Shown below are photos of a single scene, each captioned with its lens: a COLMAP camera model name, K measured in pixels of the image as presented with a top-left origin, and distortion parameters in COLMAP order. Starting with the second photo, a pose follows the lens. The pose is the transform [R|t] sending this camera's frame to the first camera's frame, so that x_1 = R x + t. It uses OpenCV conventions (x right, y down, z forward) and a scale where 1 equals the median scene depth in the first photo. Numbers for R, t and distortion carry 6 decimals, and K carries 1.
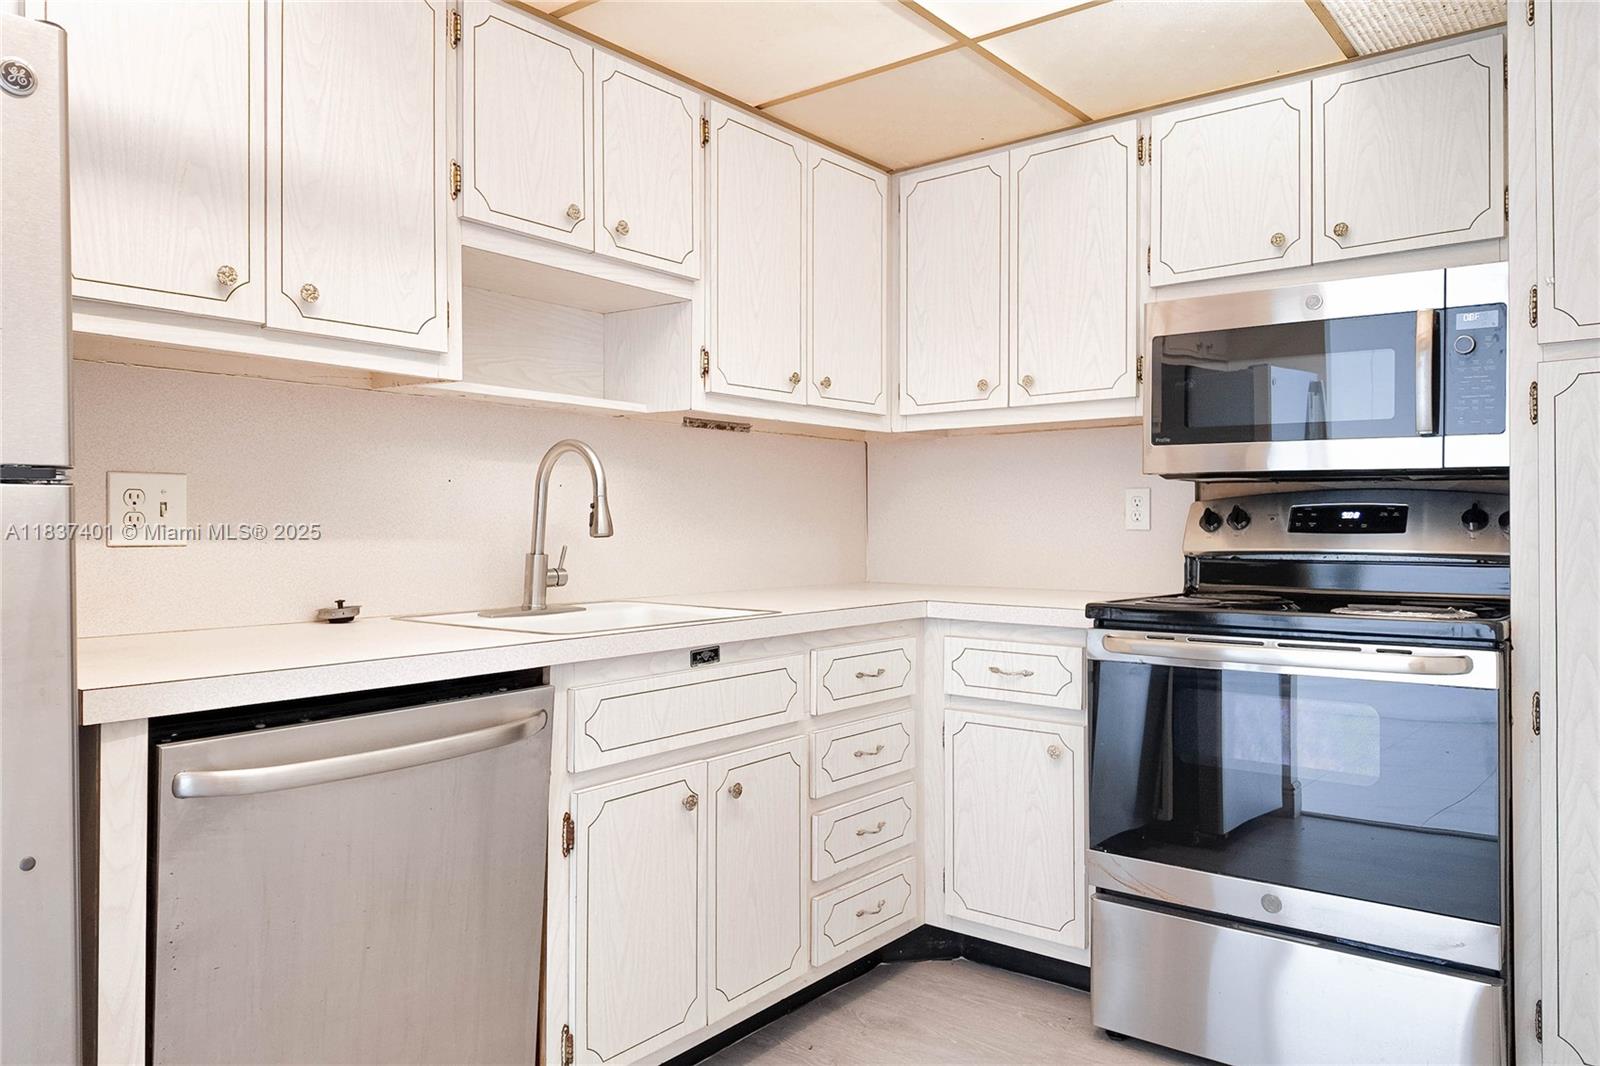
lens RADIAL K [[1100.1, 0, 804.4], [0, 1100.1, 530.0], [0, 0, 1]] dist [0.108056, -0.157026]
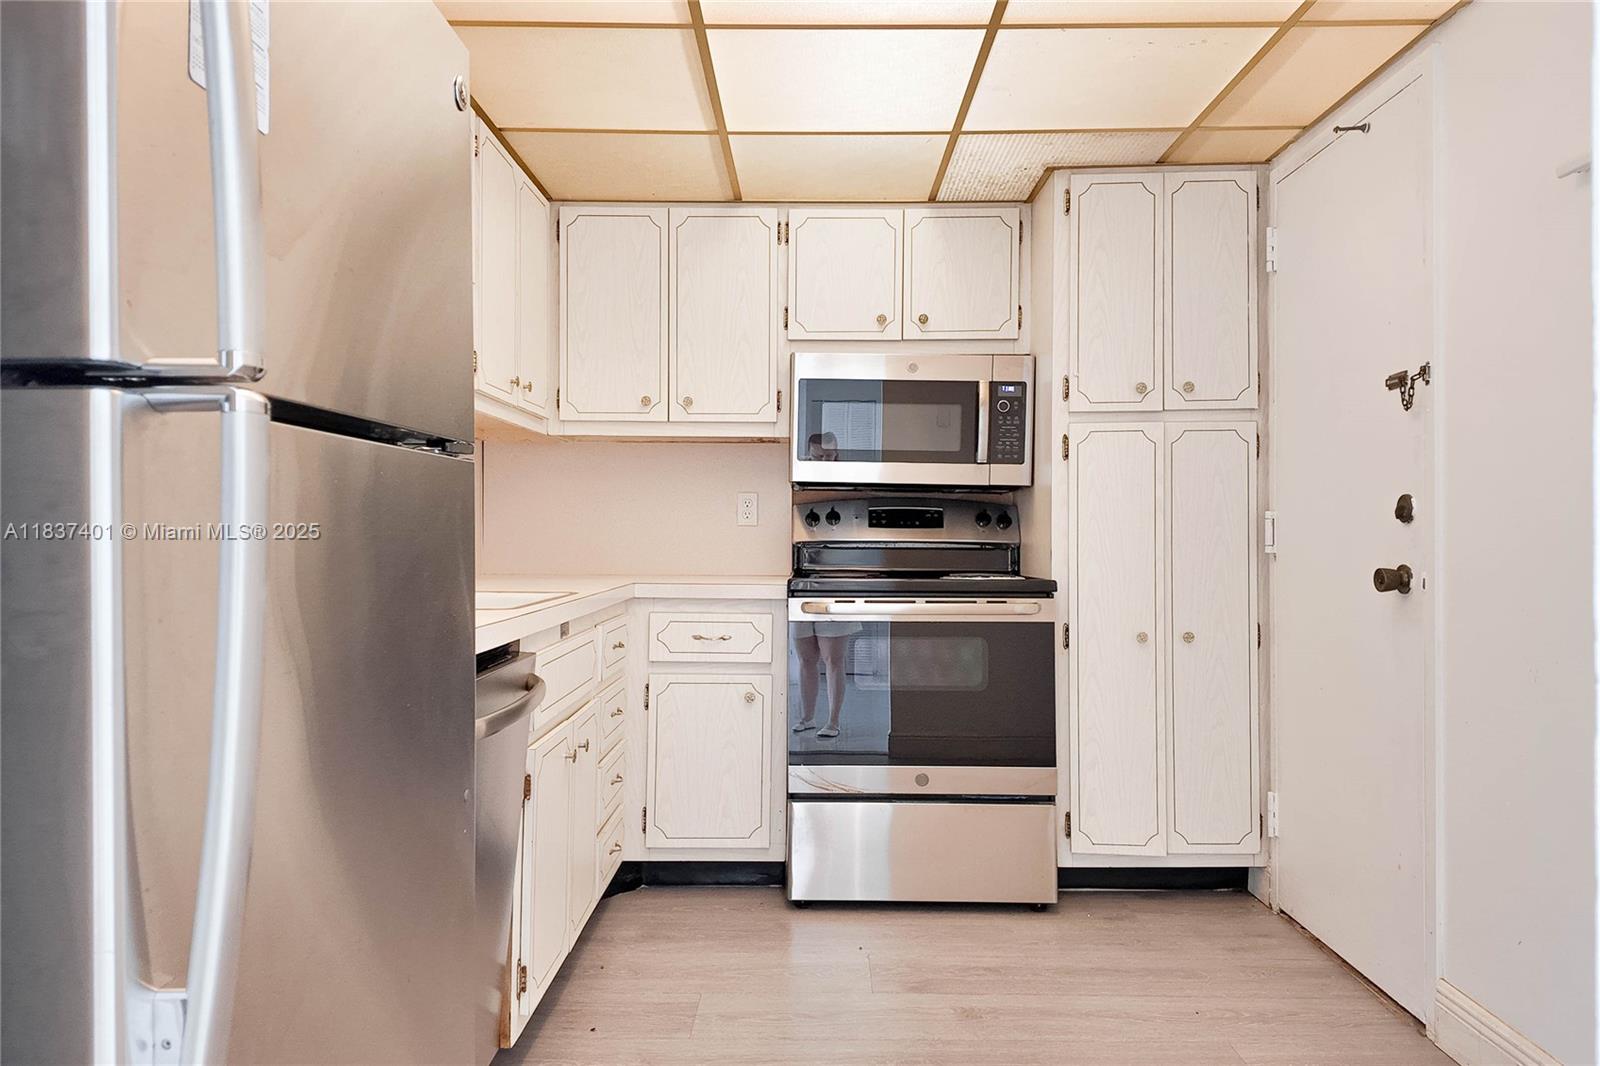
lens RADIAL K [[1100.1, 0, 804.4], [0, 1100.1, 530.0], [0, 0, 1]] dist [0.108056, -0.157026]
pose [[0.792175, 0.008234, 0.610239, -0.468948], [-0.004970, 0.999963, -0.007042, 0.015475], [-0.610274, 0.002546, 0.792186, -0.038773]]
